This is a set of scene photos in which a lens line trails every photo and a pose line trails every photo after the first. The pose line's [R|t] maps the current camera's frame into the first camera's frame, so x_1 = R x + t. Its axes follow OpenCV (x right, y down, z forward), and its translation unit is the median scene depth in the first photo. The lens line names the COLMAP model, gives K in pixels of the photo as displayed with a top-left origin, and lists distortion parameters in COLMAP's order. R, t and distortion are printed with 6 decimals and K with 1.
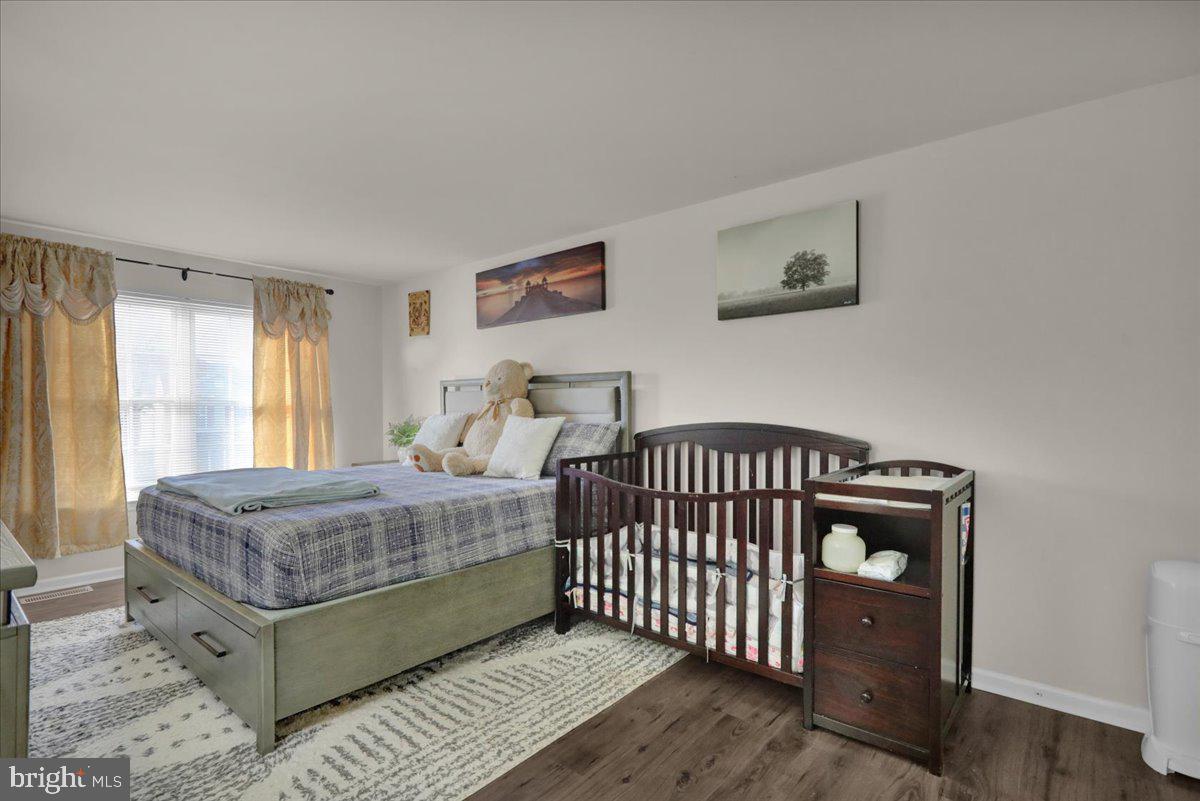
lens RADIAL K [[567.0, 0, 600.0], [0, 567.0, 400.5], [0, 0, 1]] dist [0.000083, 0.000504]
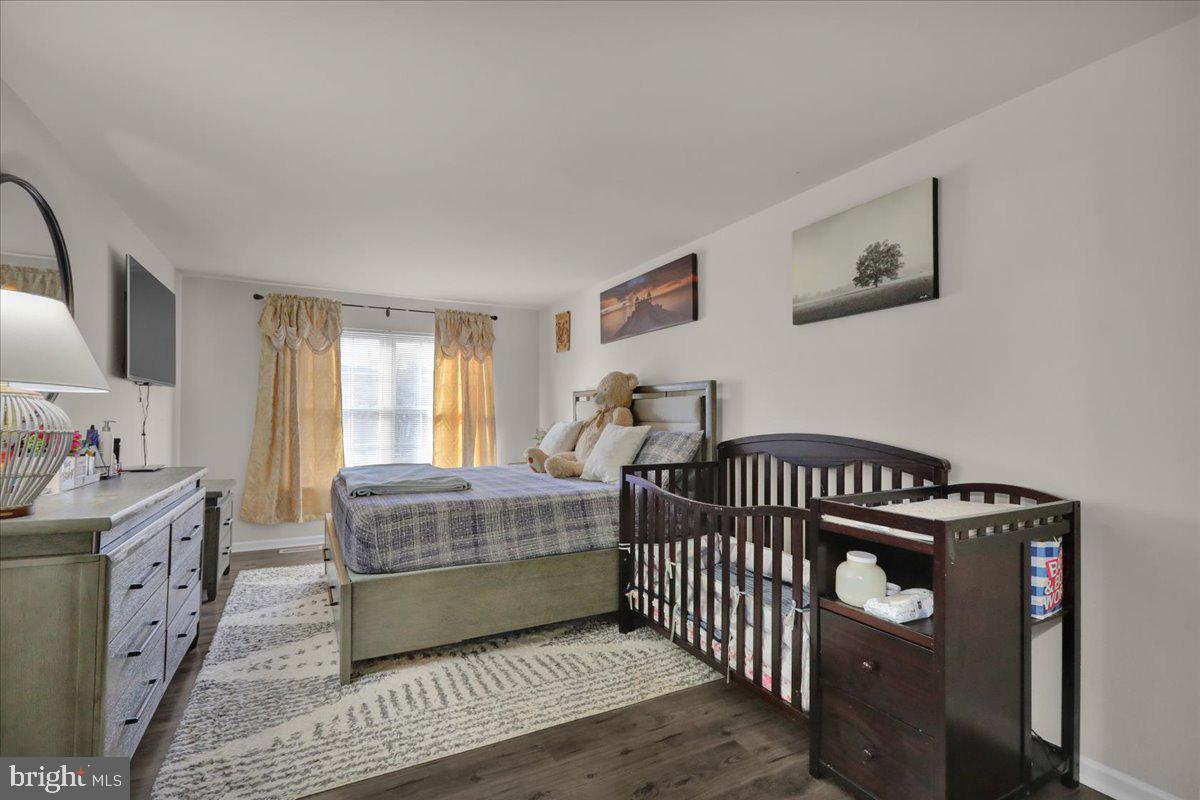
lens RADIAL K [[547.5, 0, 600.0], [0, 547.5, 400.0], [0, 0, 1]] dist [0.001235, 0.000168]
pose [[0.923917, -0.005801, -0.382548, 0.298586], [-0.000192, 0.999878, -0.015628, -0.003025], [0.382592, 0.014512, 0.923803, 0.045002]]
